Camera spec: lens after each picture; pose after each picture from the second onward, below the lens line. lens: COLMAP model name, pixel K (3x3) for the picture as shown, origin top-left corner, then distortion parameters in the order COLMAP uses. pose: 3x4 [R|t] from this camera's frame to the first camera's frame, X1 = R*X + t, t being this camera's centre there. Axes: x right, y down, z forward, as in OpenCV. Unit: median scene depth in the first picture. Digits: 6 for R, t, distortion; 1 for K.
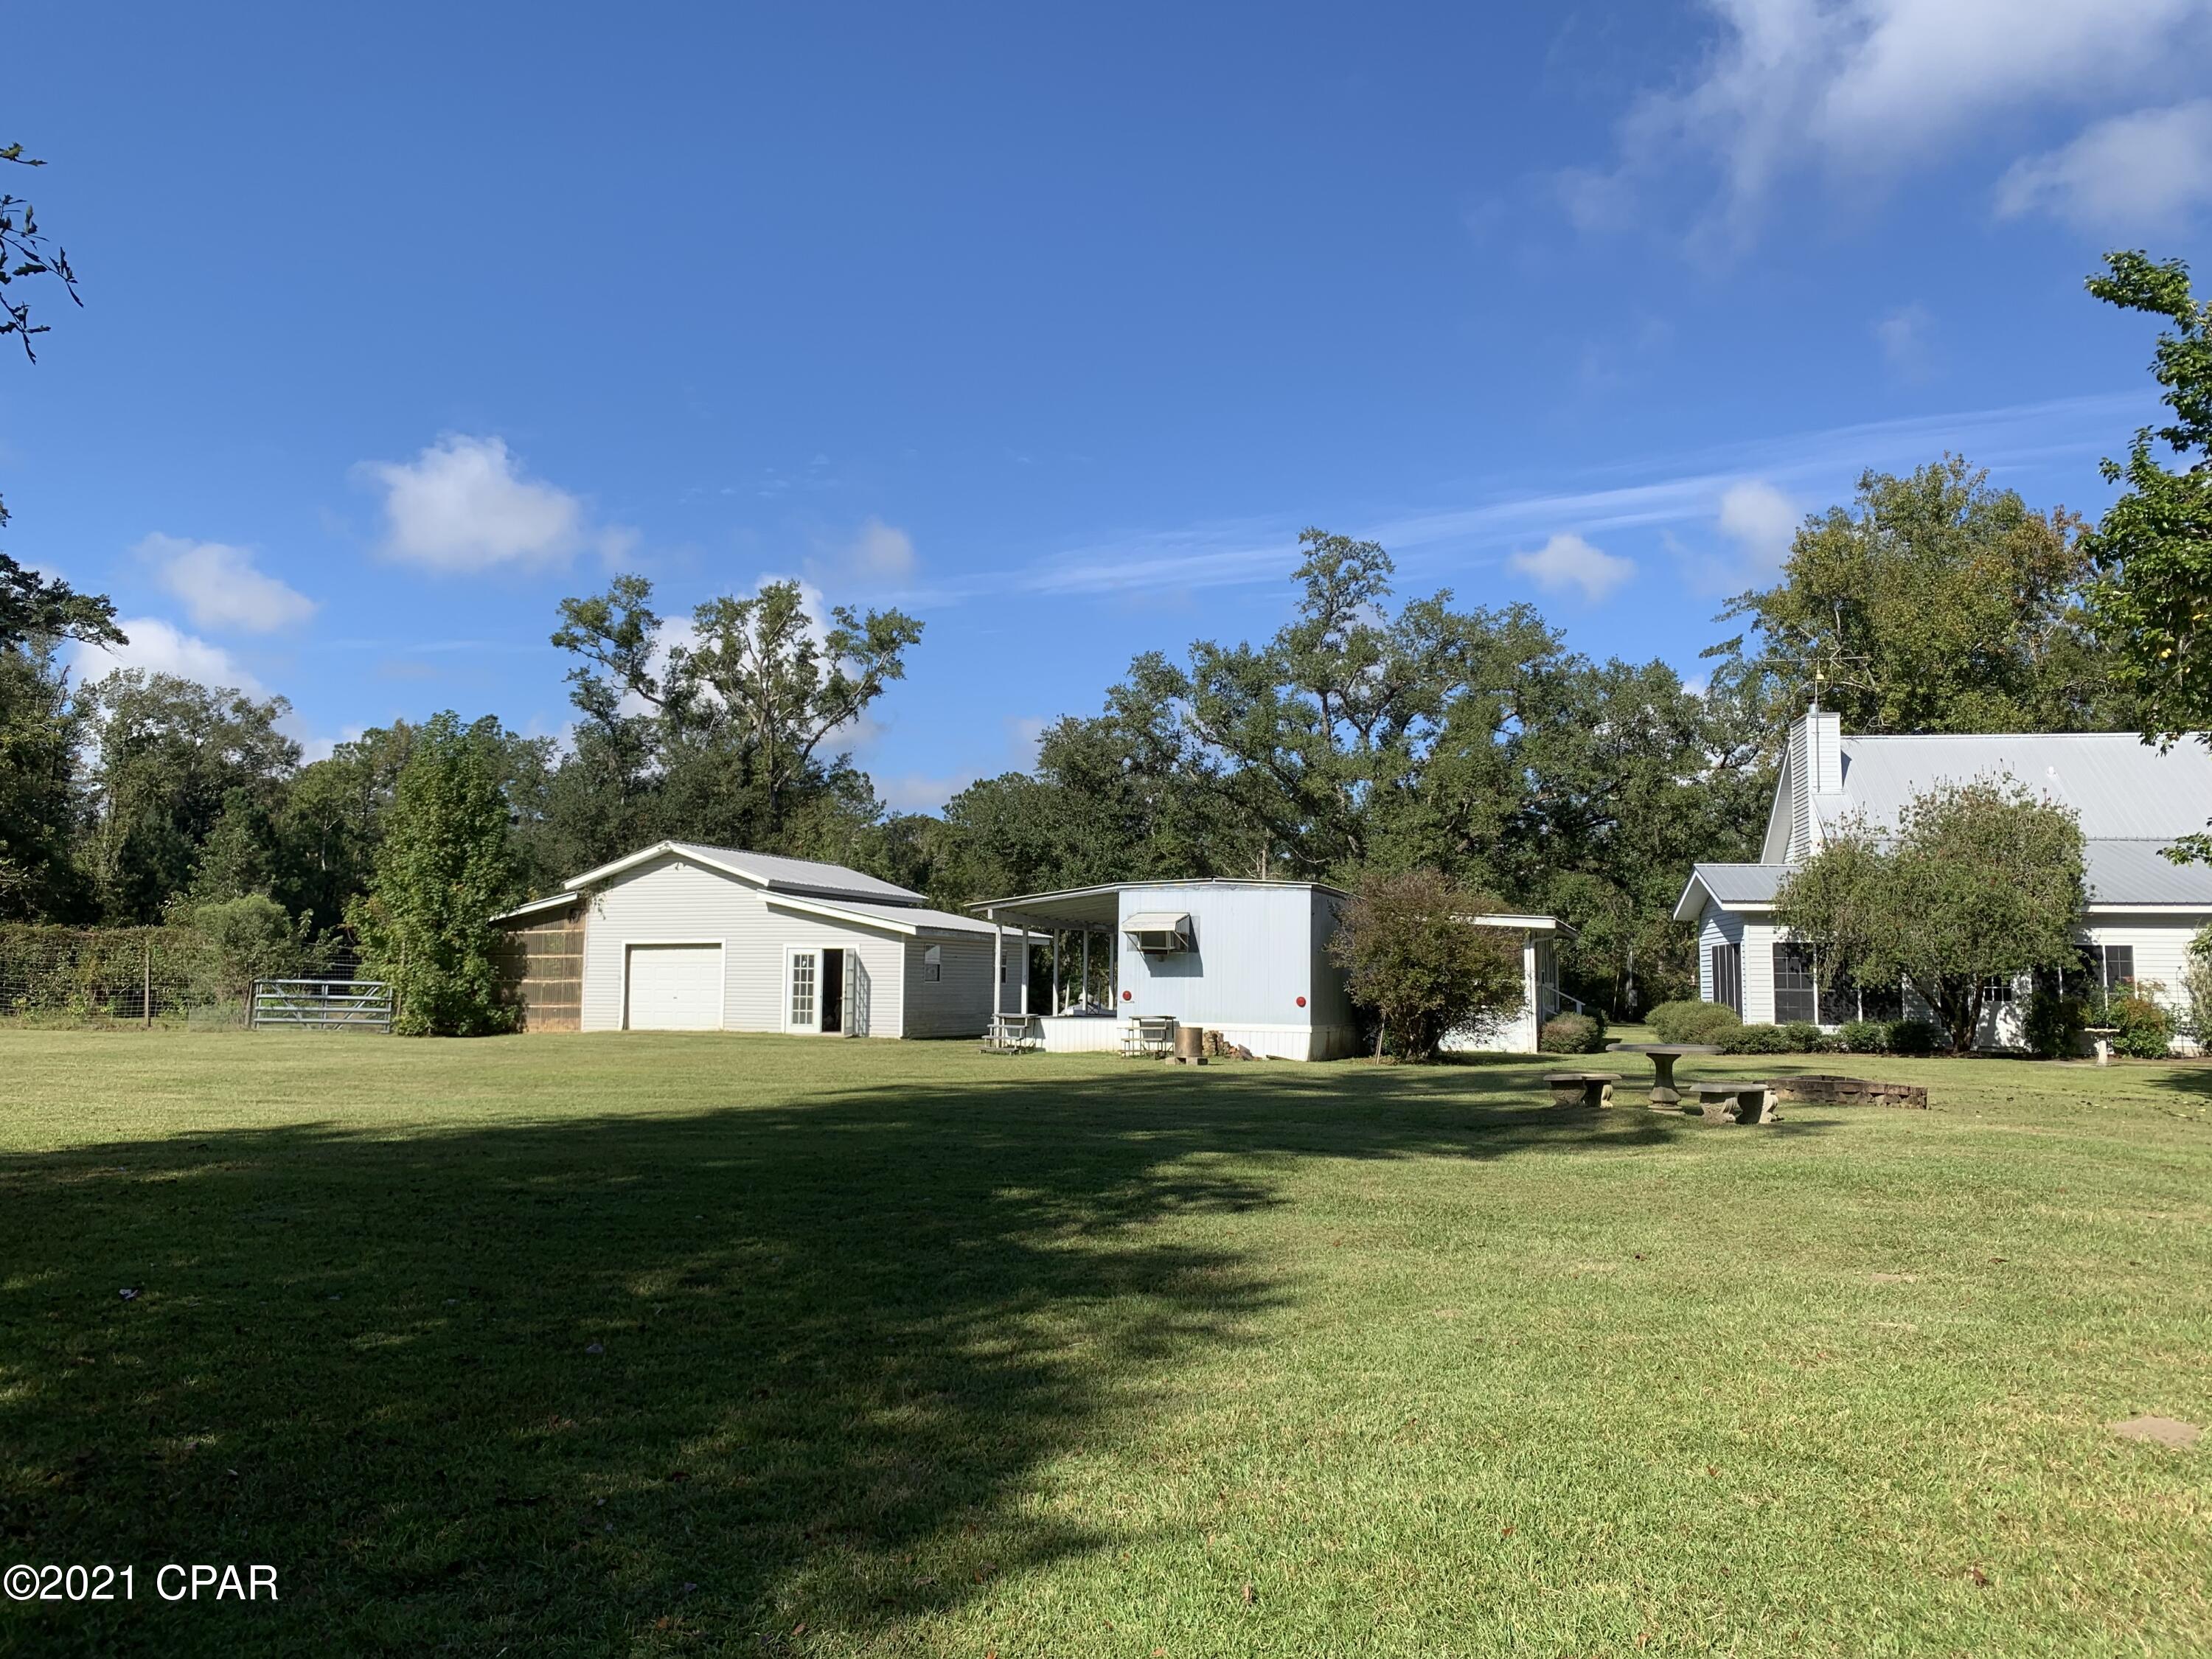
lens RADIAL K [[1754.3, 0, 1107.5], [0, 1754.3, 803.8], [0, 0, 1]] dist [0.082877, -0.076410]
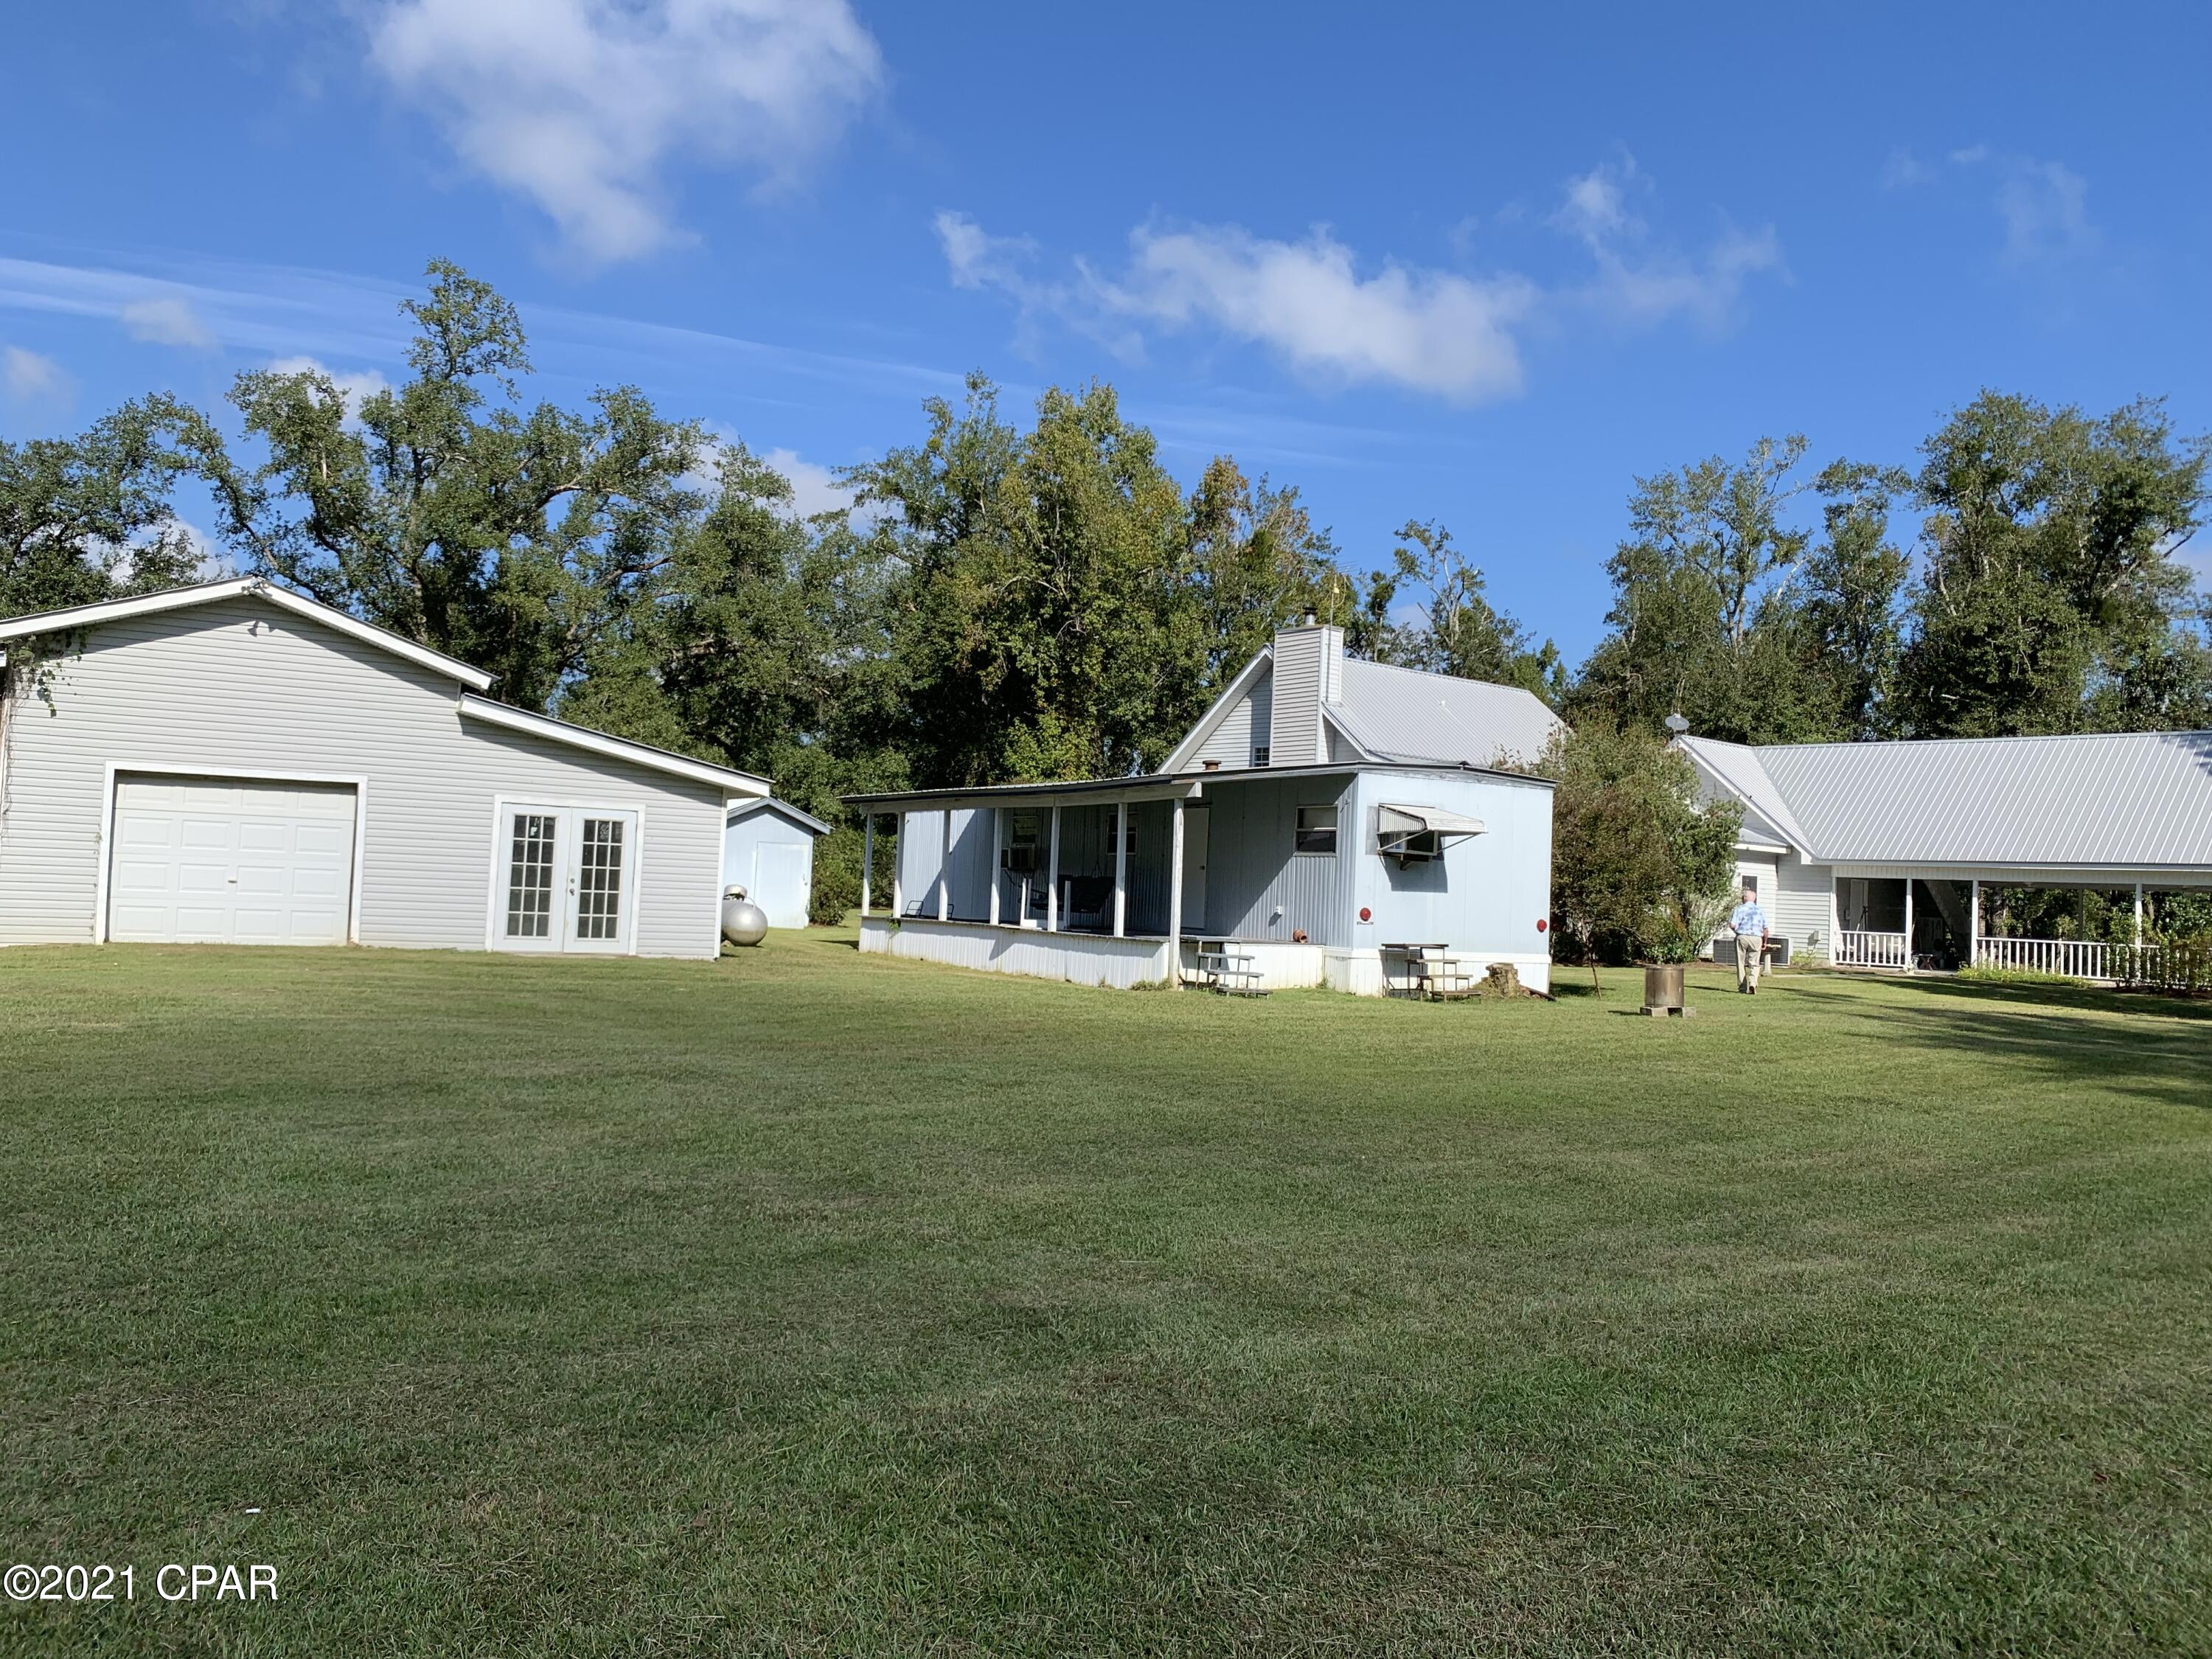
lens RADIAL K [[1754.3, 0, 1107.5], [0, 1754.3, 803.8], [0, 0, 1]] dist [0.082877, -0.076410]
pose [[0.636273, 0.057680, 0.769305, -0.349042], [-0.116305, 0.992976, 0.021743, 0.033196], [-0.762647, -0.103309, 0.638512, 0.342440]]
